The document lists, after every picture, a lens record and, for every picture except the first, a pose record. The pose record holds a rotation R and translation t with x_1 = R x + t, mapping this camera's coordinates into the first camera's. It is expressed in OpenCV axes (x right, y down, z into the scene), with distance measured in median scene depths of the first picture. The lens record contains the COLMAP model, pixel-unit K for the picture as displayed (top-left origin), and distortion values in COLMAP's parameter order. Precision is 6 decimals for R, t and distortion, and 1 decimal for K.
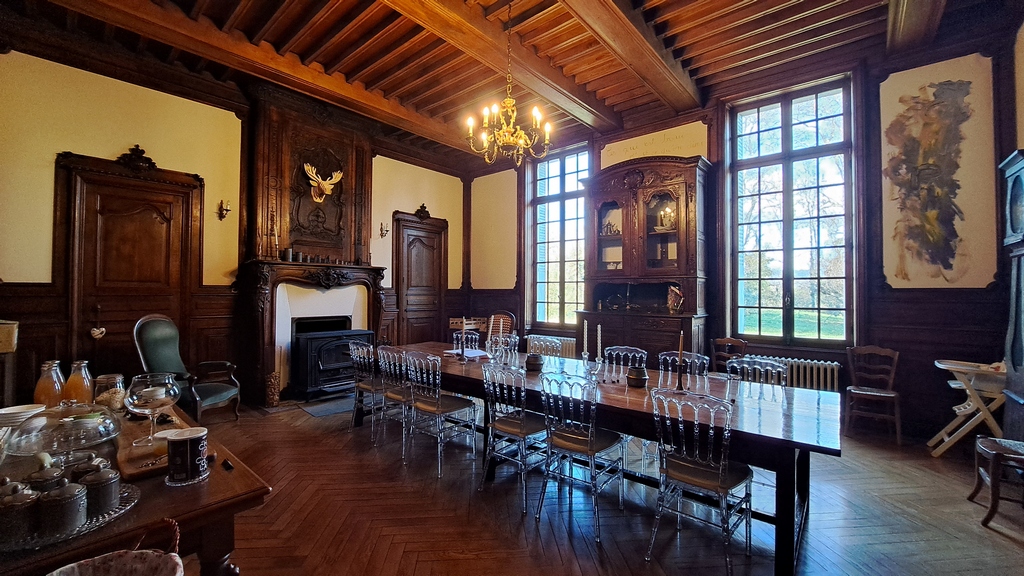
lens RADIAL K [[406.6, 0, 517.2], [0, 406.6, 284.8], [0, 0, 1]] dist [-0.002608, -0.000445]
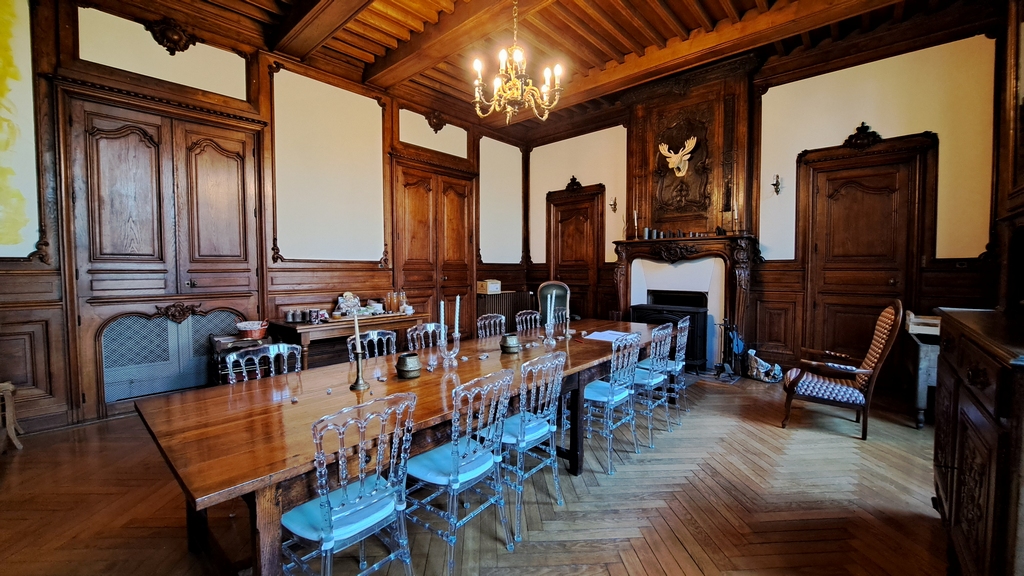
lens RADIAL K [[406.6, 0, 517.2], [0, 406.6, 284.8], [0, 0, 1]] dist [-0.002608, -0.000445]
pose [[-0.013972, 0.037370, -0.999204, 0.539125], [0.026759, 0.998957, 0.036987, 0.016383], [0.999544, -0.026221, -0.014957, 0.620959]]
